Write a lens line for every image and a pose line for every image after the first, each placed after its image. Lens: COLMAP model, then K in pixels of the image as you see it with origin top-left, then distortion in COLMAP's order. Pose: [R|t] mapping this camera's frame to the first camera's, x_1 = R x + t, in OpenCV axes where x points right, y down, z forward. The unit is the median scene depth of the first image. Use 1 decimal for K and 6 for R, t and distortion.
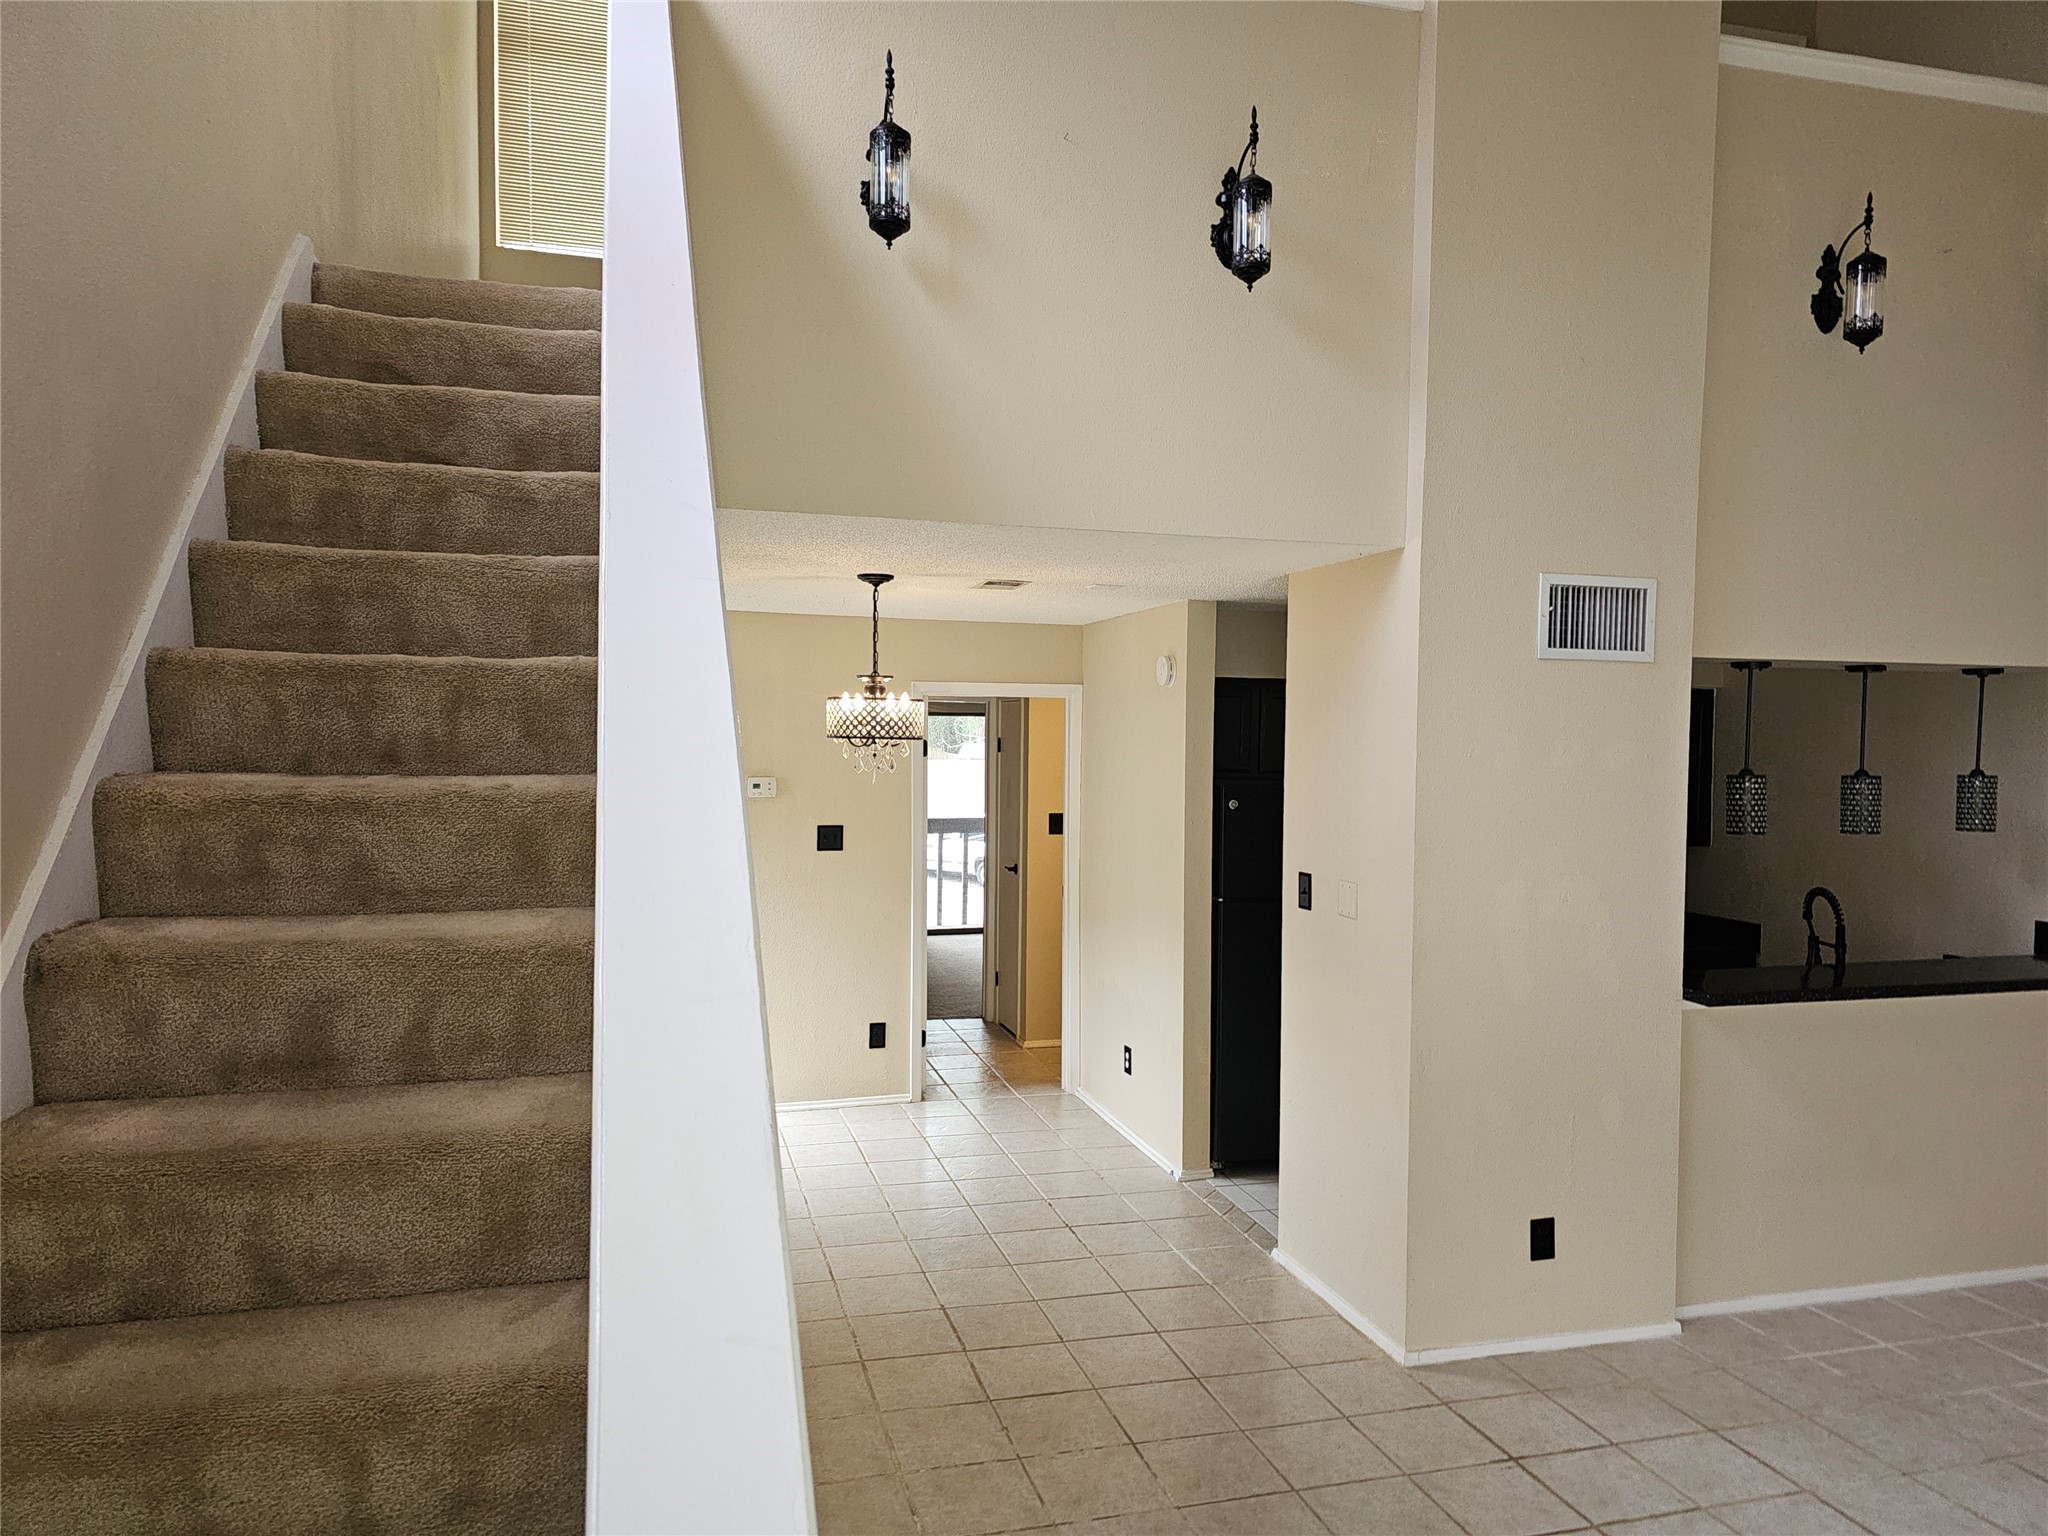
lens RADIAL K [[1359.0, 0, 1024.0], [0, 1359.0, 768.0], [0, 0, 1]] dist [0.222728, -0.001046]
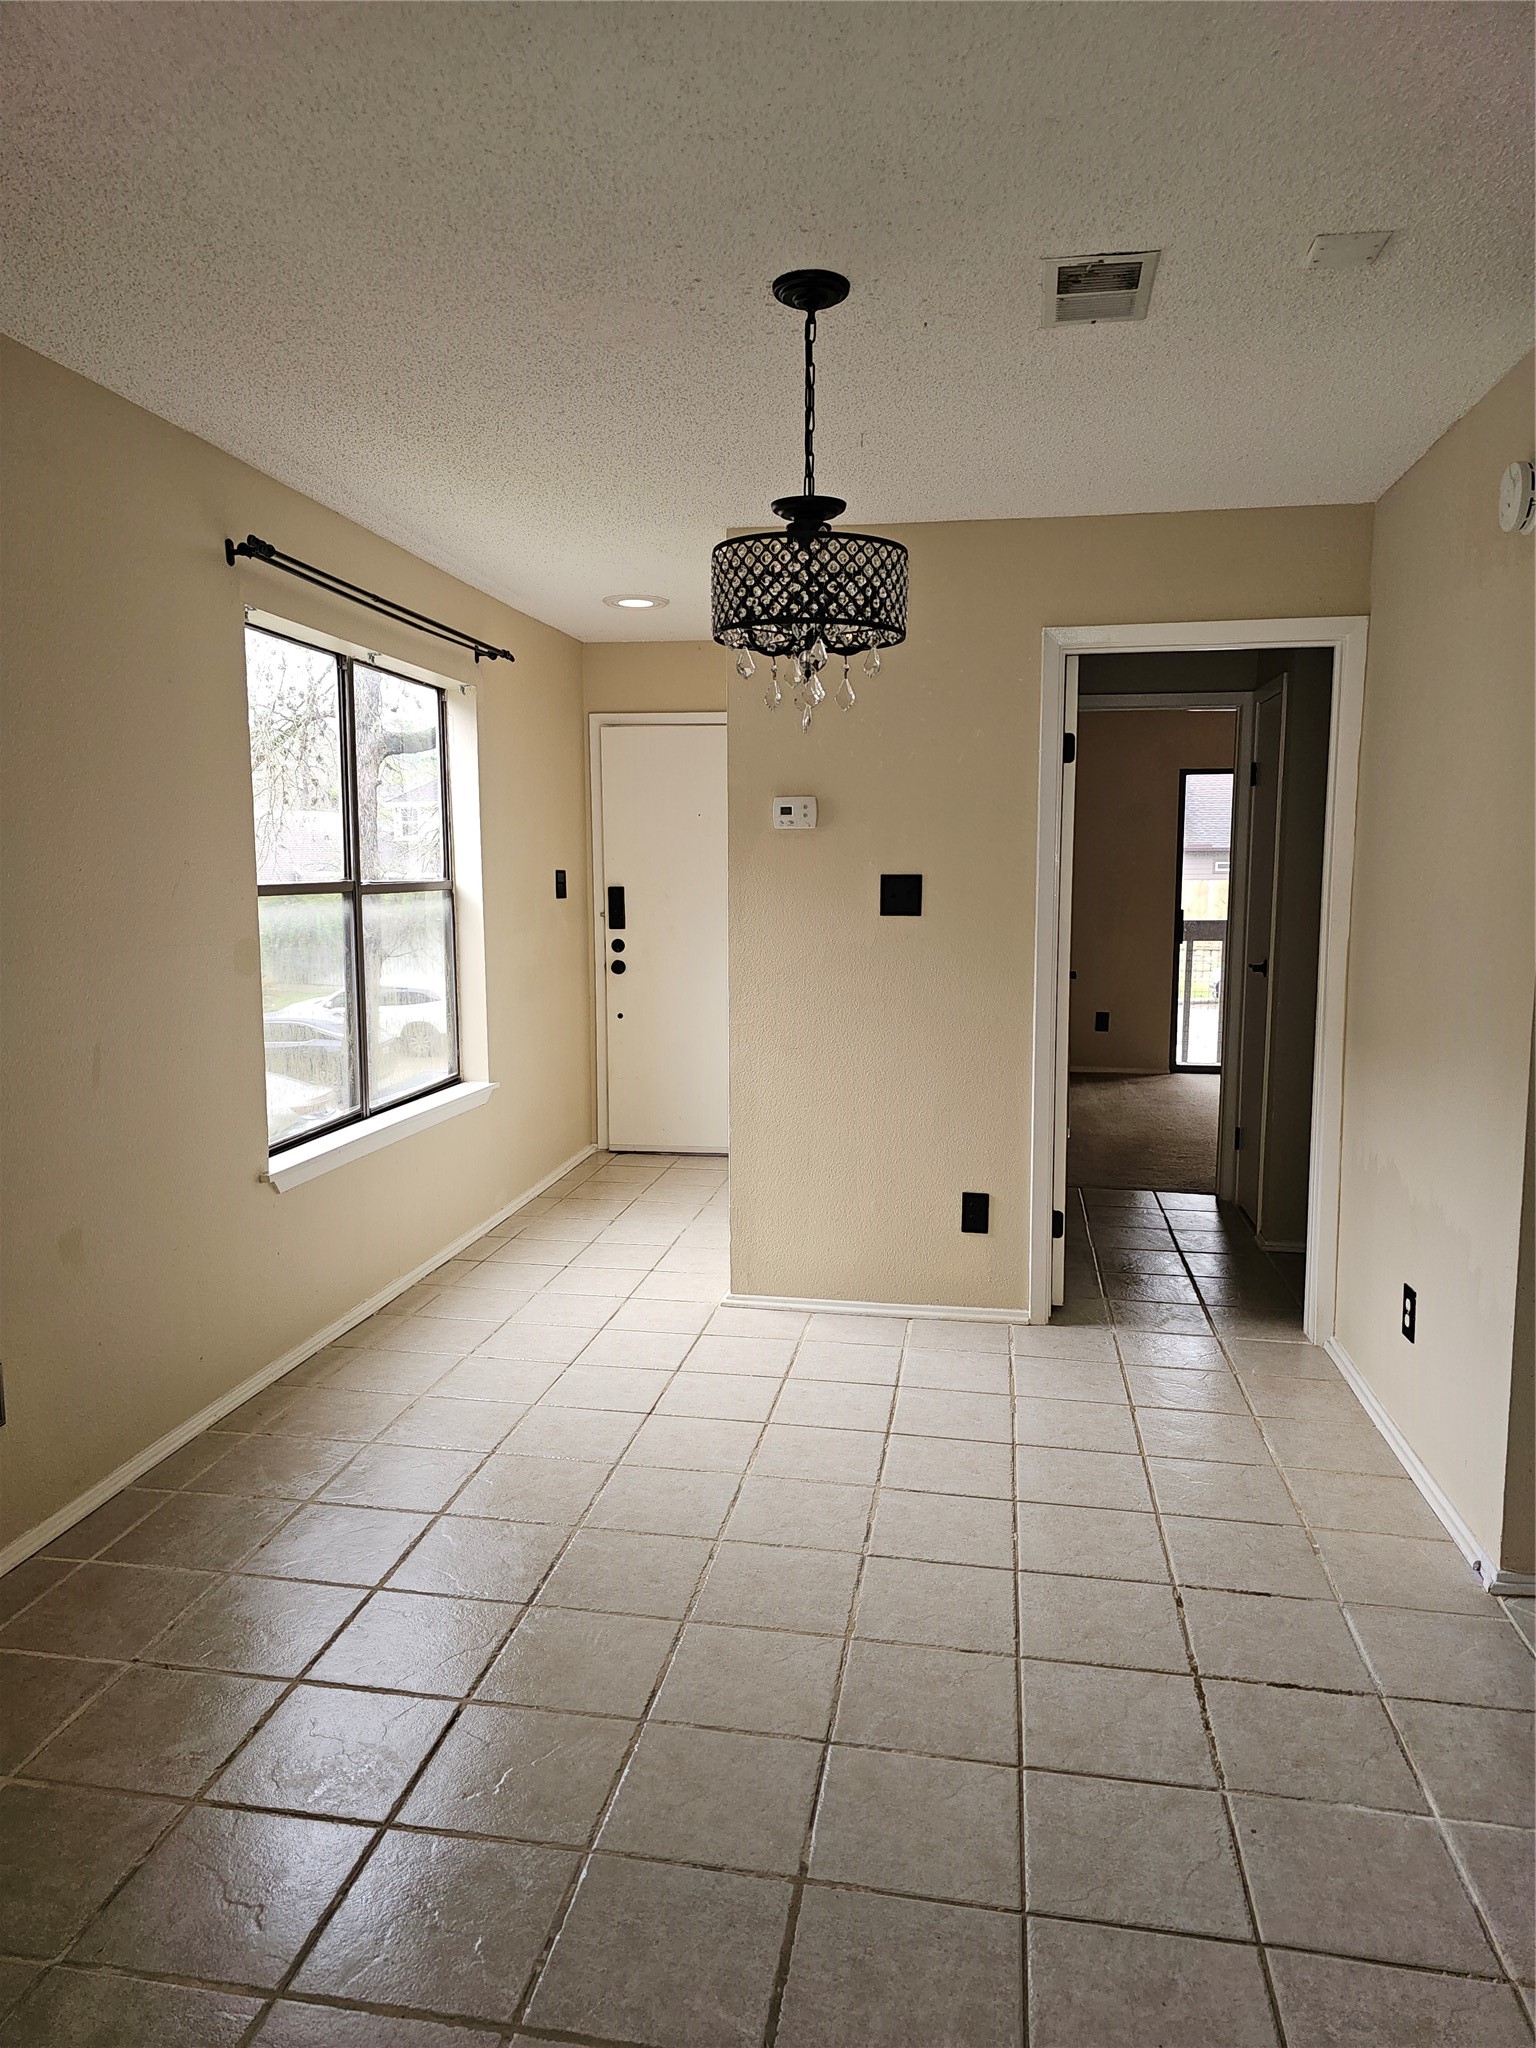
lens RADIAL K [[1391.3, 0, 758.4], [0, 1391.3, 986.5], [0, 0, 1]] dist [0.029074, -0.005054]
pose [[0.904314, 0.029130, -0.425872, 0.071662], [-0.002594, 0.998025, 0.062757, 0.054004], [0.426859, -0.055647, 0.902604, 0.403010]]
